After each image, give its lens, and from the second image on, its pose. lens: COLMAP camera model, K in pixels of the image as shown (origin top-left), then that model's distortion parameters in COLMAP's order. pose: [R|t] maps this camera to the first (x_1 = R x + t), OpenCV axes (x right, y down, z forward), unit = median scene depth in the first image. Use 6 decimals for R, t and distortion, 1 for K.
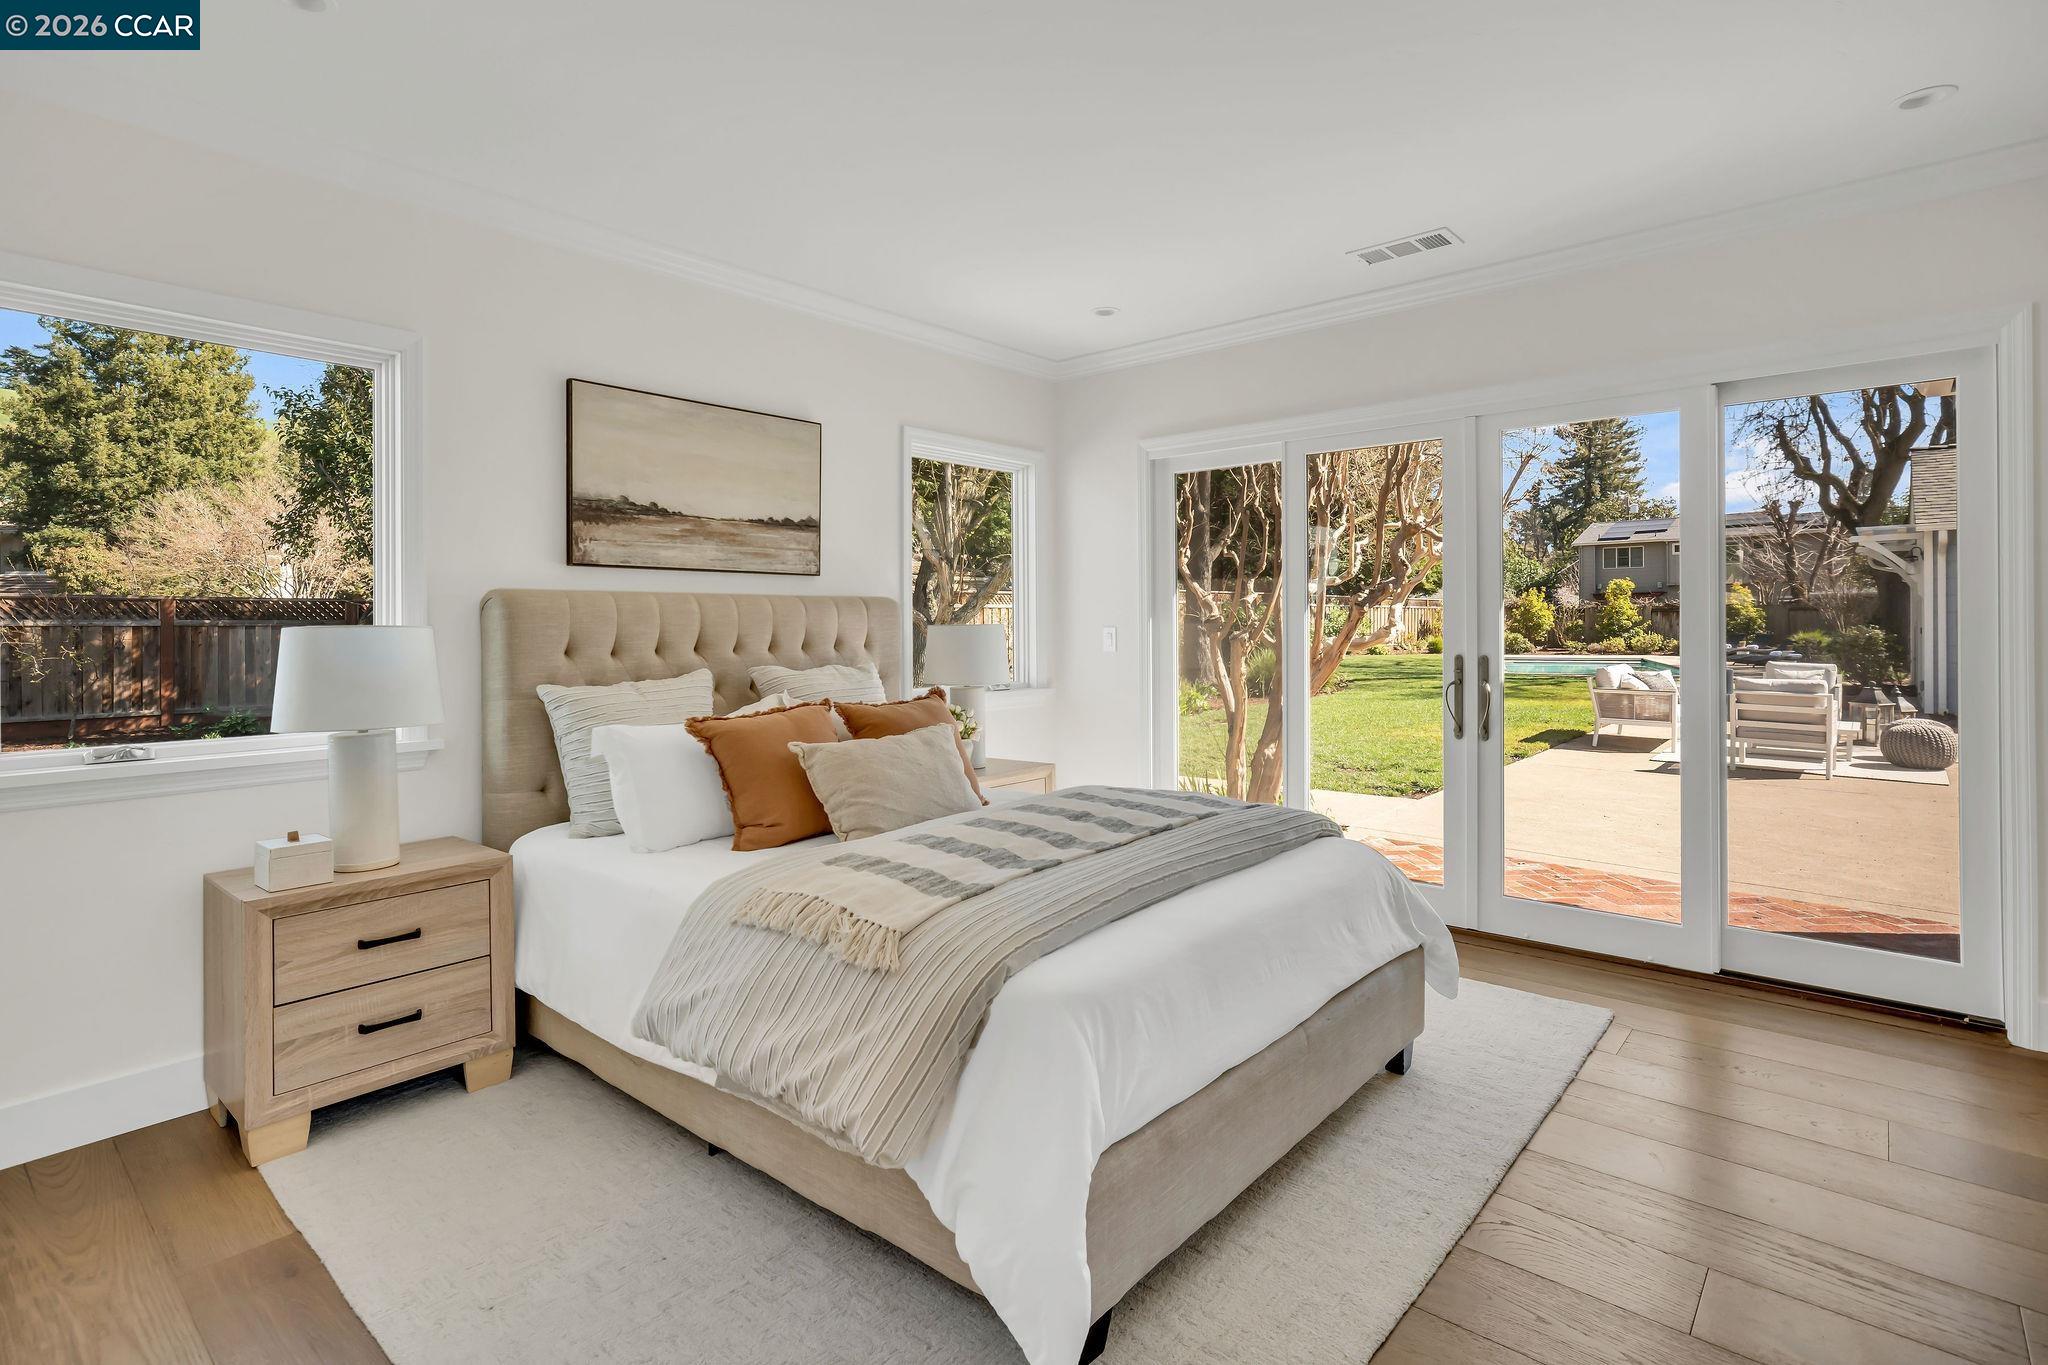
lens RADIAL K [[1008.7, 0, 997.0], [0, 1008.7, 631.2], [0, 0, 1]] dist [0.004124, 0.000343]
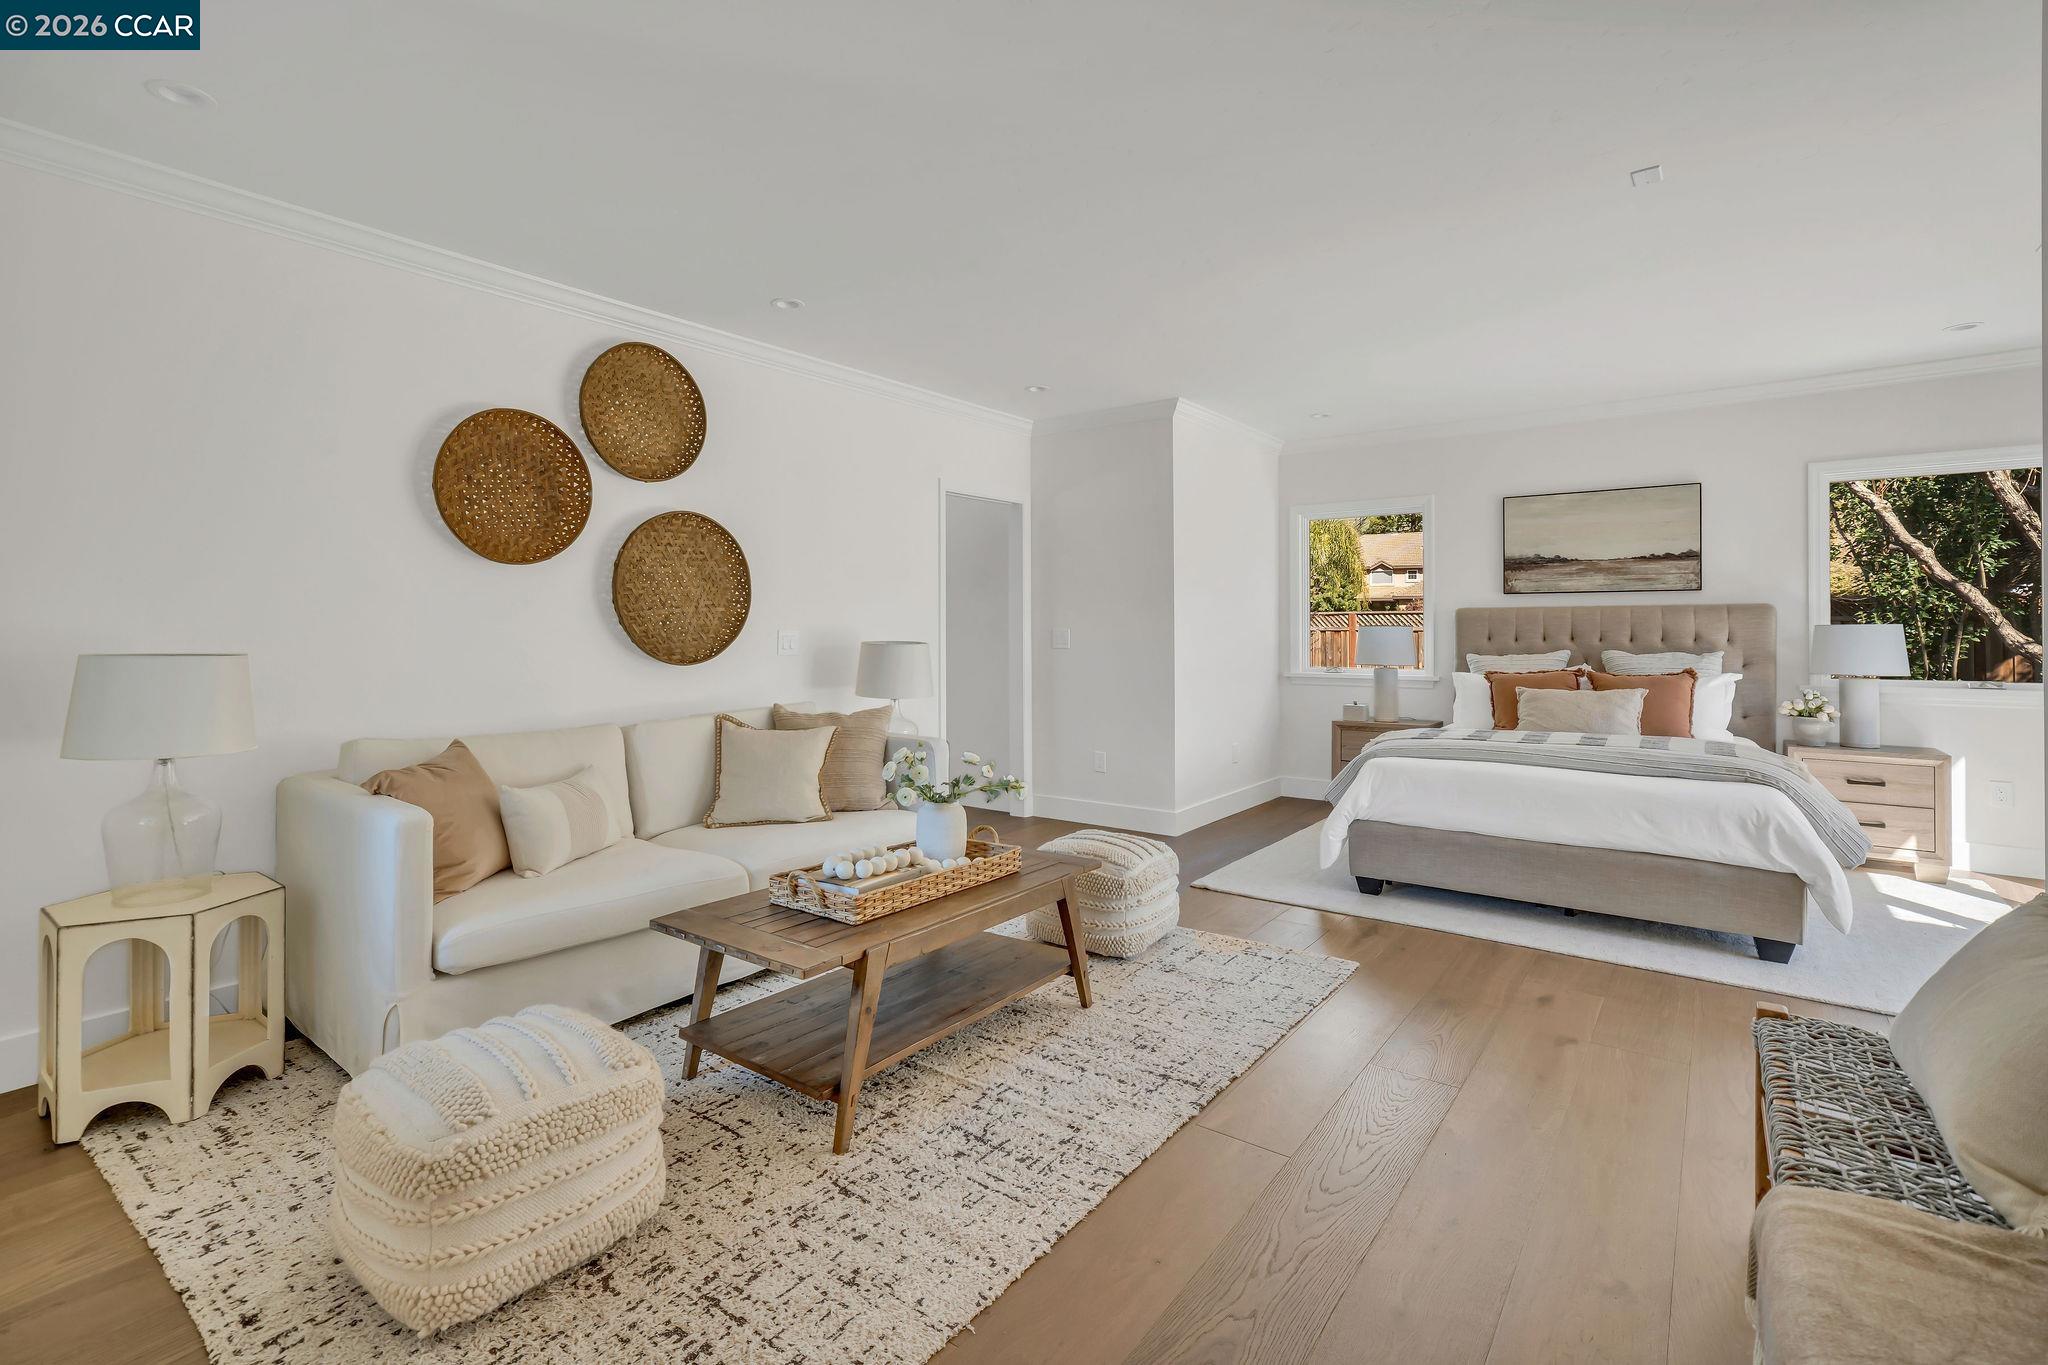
lens RADIAL K [[930.8, 0, 1026.9], [0, 930.8, 623.6], [0, 0, 1]] dist [-0.003191, 0.001969]
pose [[0.088149, 0.004622, -0.996097, 1.106255], [-0.000431, 0.999989, 0.004602, -0.014156], [0.996107, 0.000024, 0.088150, -0.064675]]
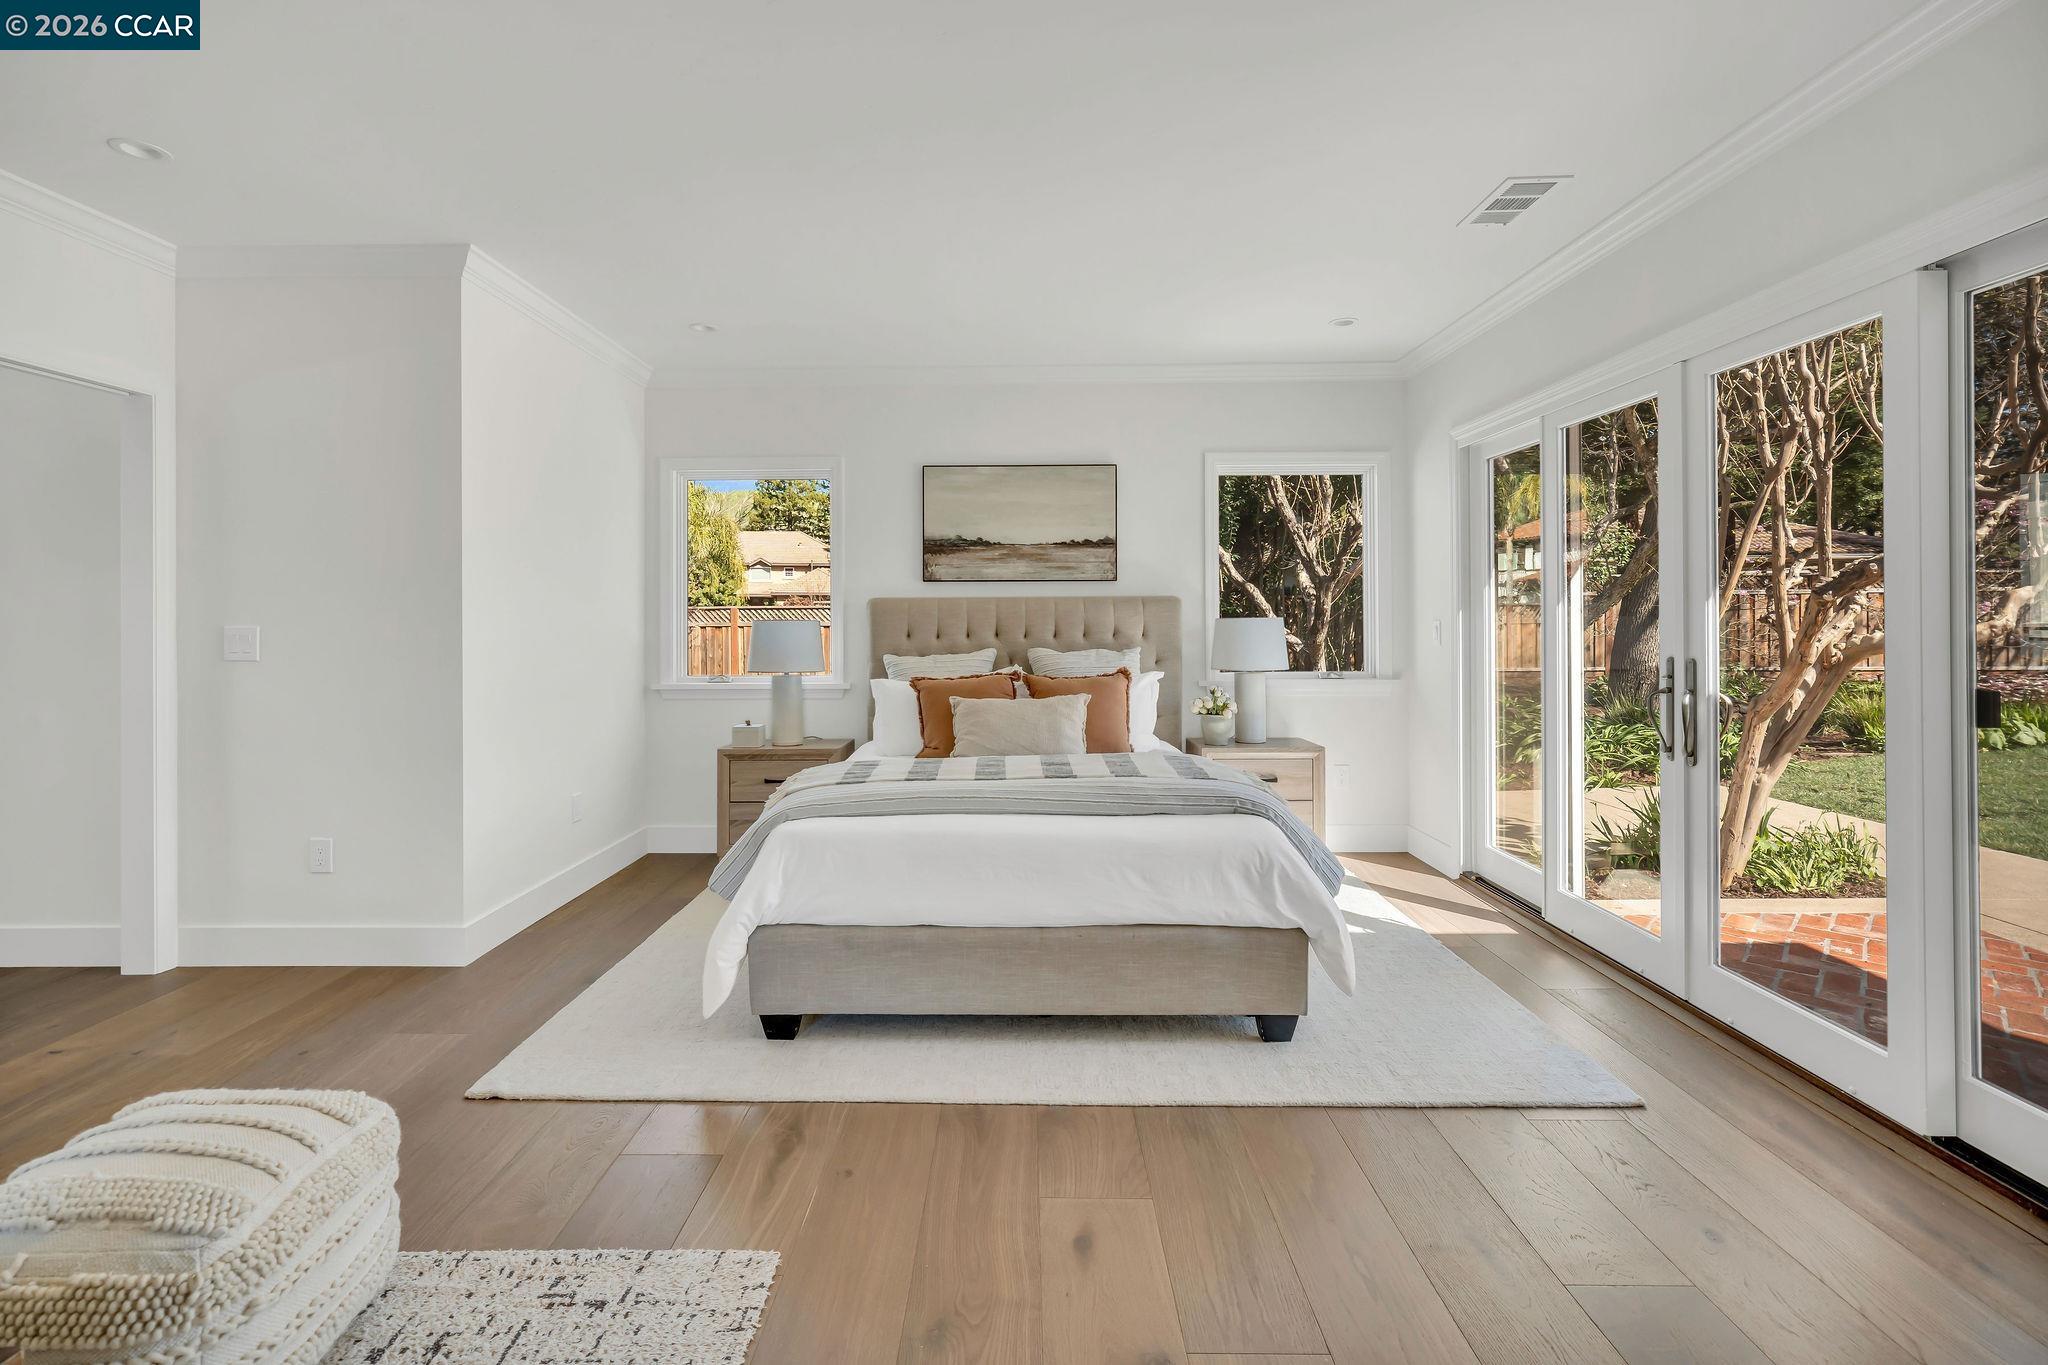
lens RADIAL K [[930.8, 0, 1010.3], [0, 930.8, 628.2], [0, 0, 1]] dist [-0.003191, 0.001969]
pose [[0.656252, 0.011348, -0.754456, 0.683686], [-0.002592, 0.999915, 0.012785, -0.009205], [0.754537, -0.006434, 0.656226, 0.109185]]
